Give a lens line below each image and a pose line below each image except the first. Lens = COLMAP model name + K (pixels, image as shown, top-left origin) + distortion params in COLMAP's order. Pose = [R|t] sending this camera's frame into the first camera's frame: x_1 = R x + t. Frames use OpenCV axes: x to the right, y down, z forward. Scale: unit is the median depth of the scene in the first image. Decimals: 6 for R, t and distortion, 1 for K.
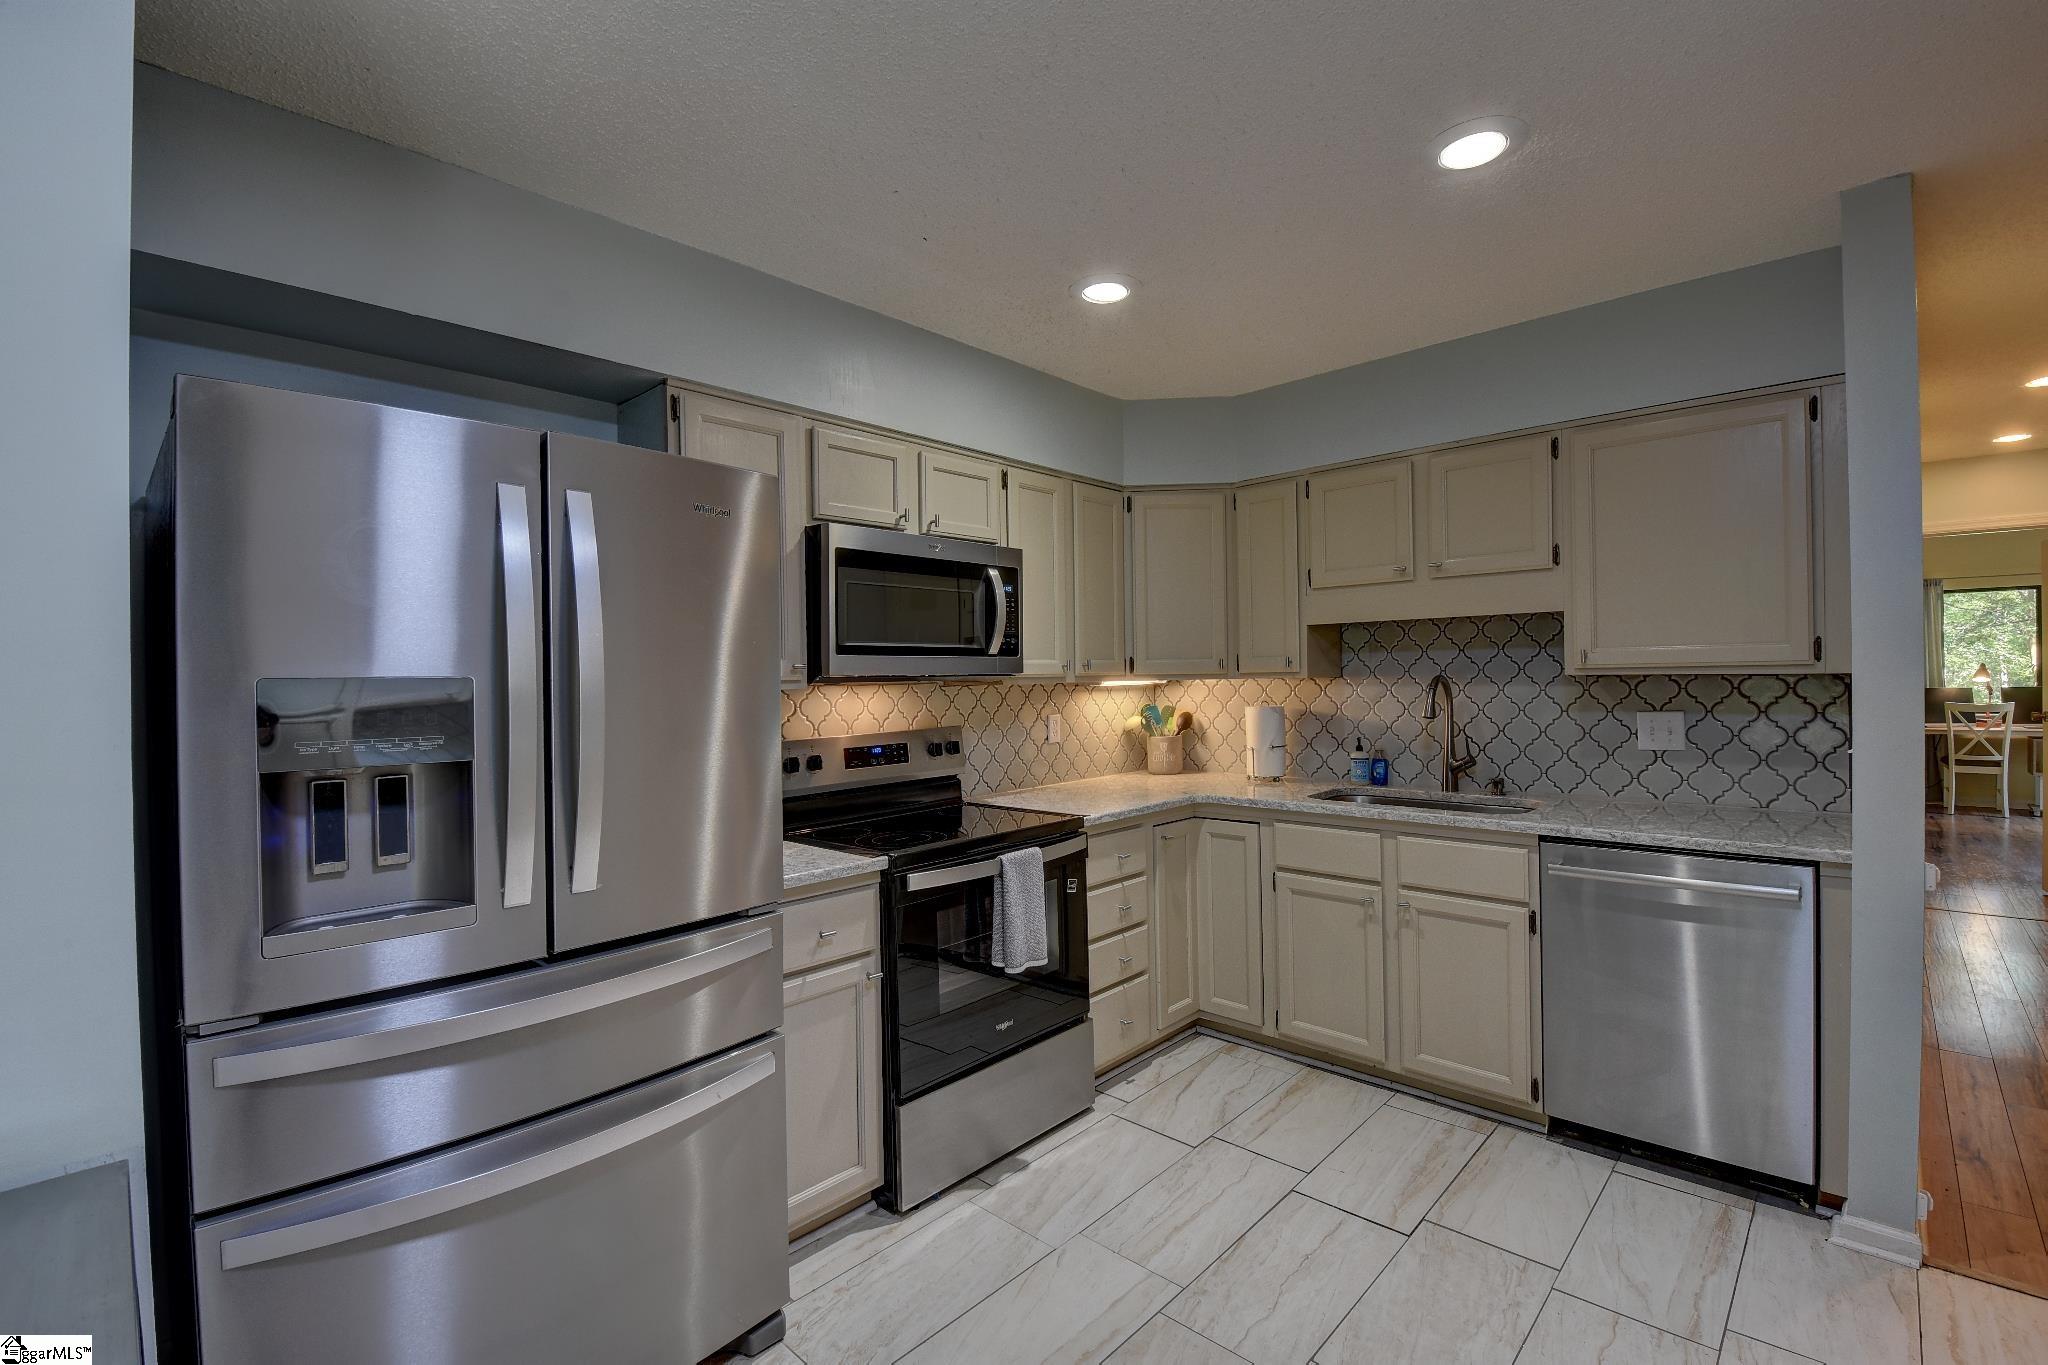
lens RADIAL K [[900.3, 0, 1025.4], [0, 900.3, 669.7], [0, 0, 1]] dist [-0.003747, -0.010315]
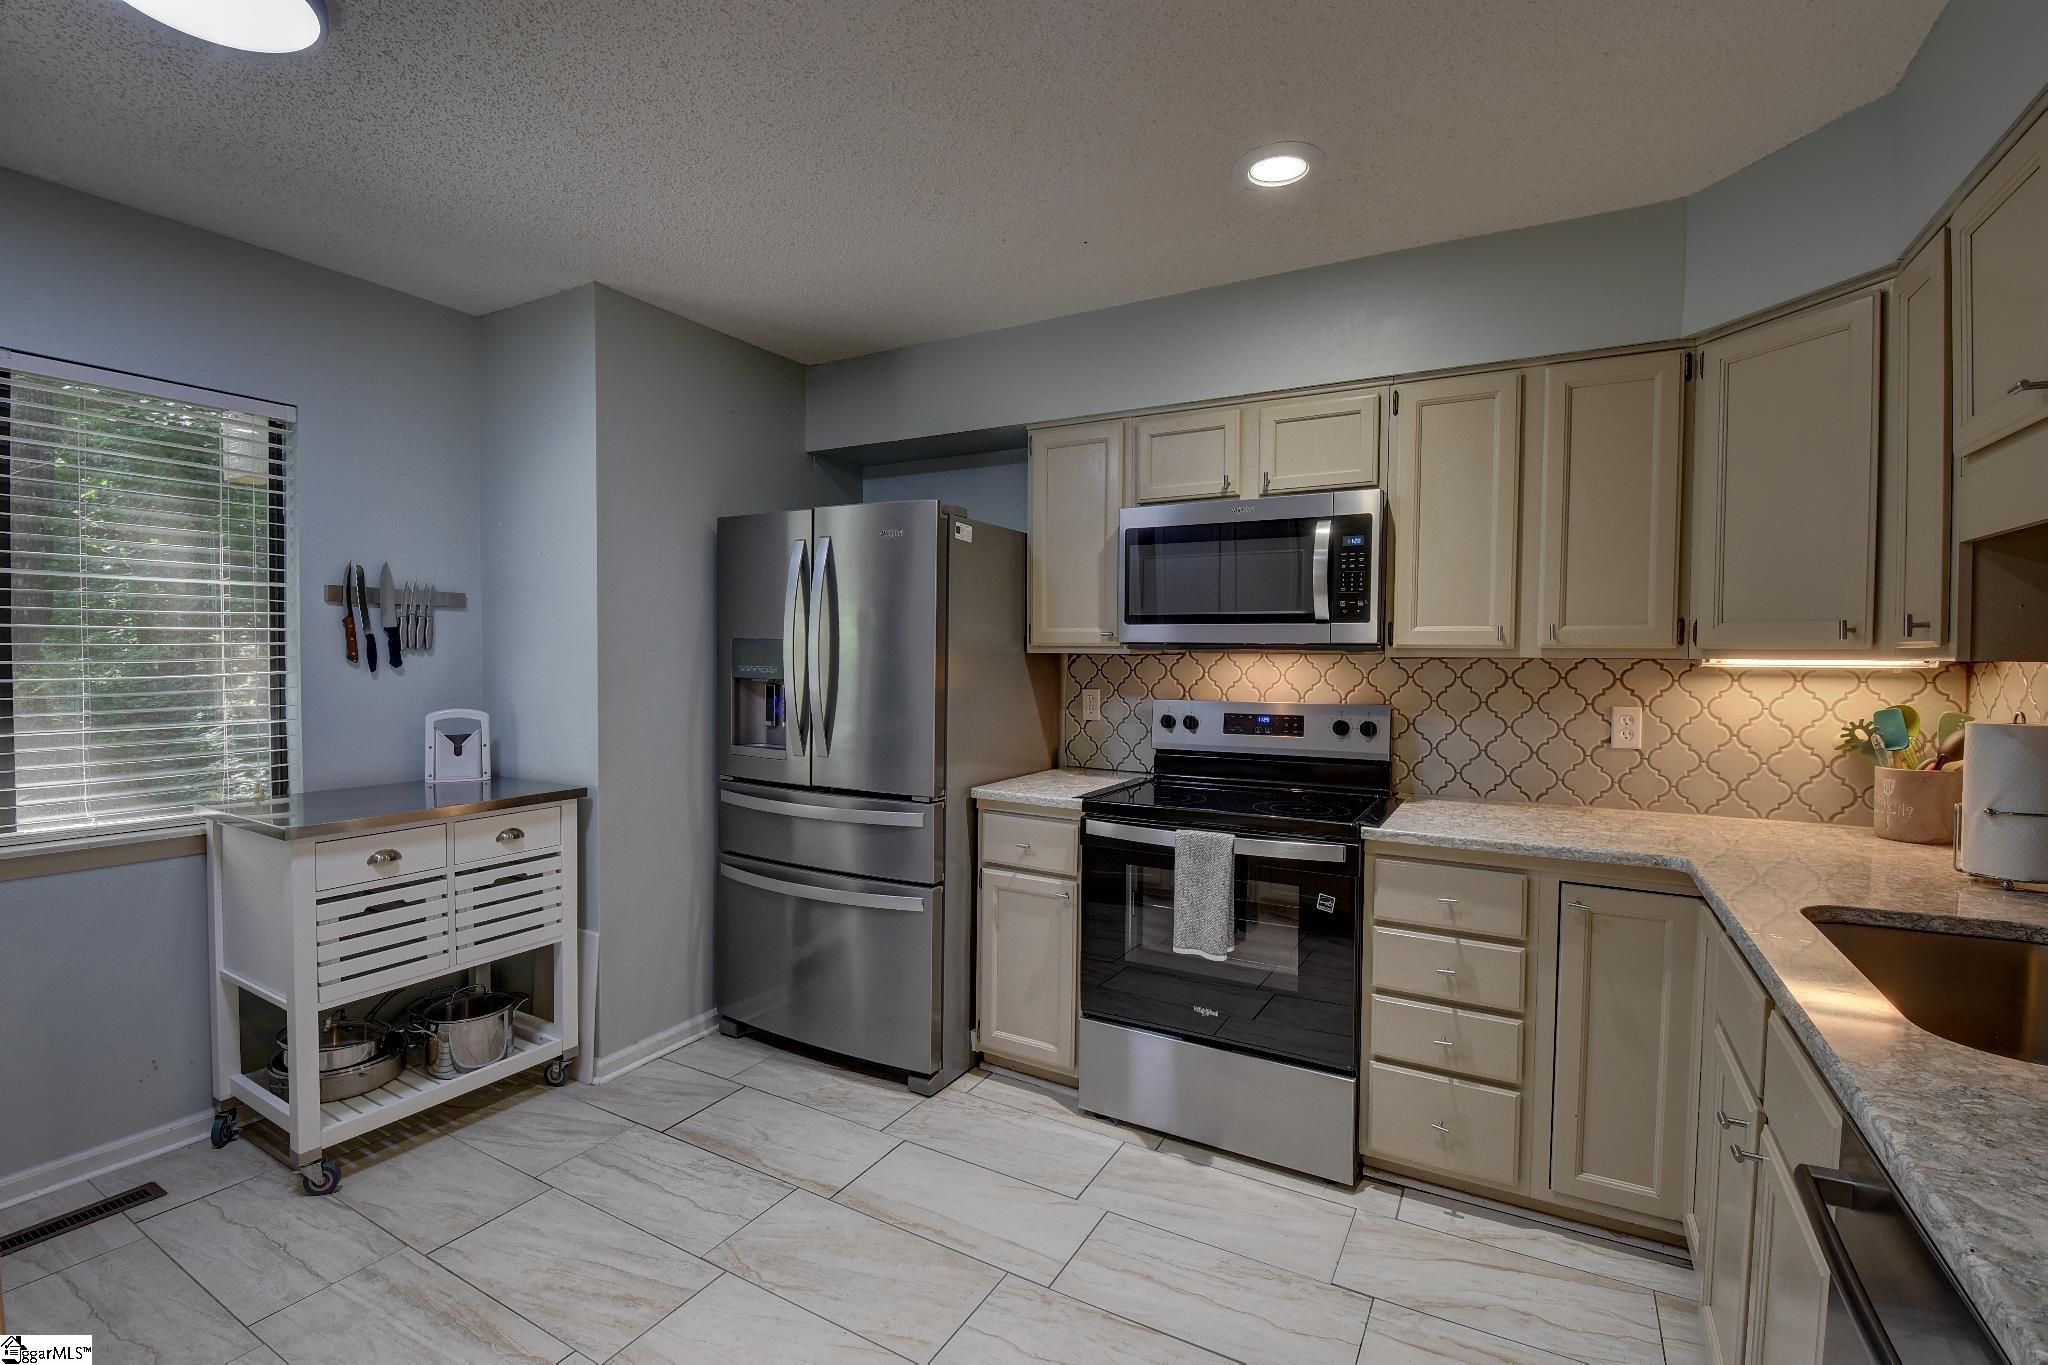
lens RADIAL K [[900.3, 0, 1031.1], [0, 900.3, 674.2], [0, 0, 1]] dist [-0.003747, -0.010315]
pose [[0.233379, 0.045327, -0.971329, 0.733679], [-0.003583, 0.998946, 0.045755, -0.004437], [0.972379, -0.007198, 0.233296, 0.522274]]
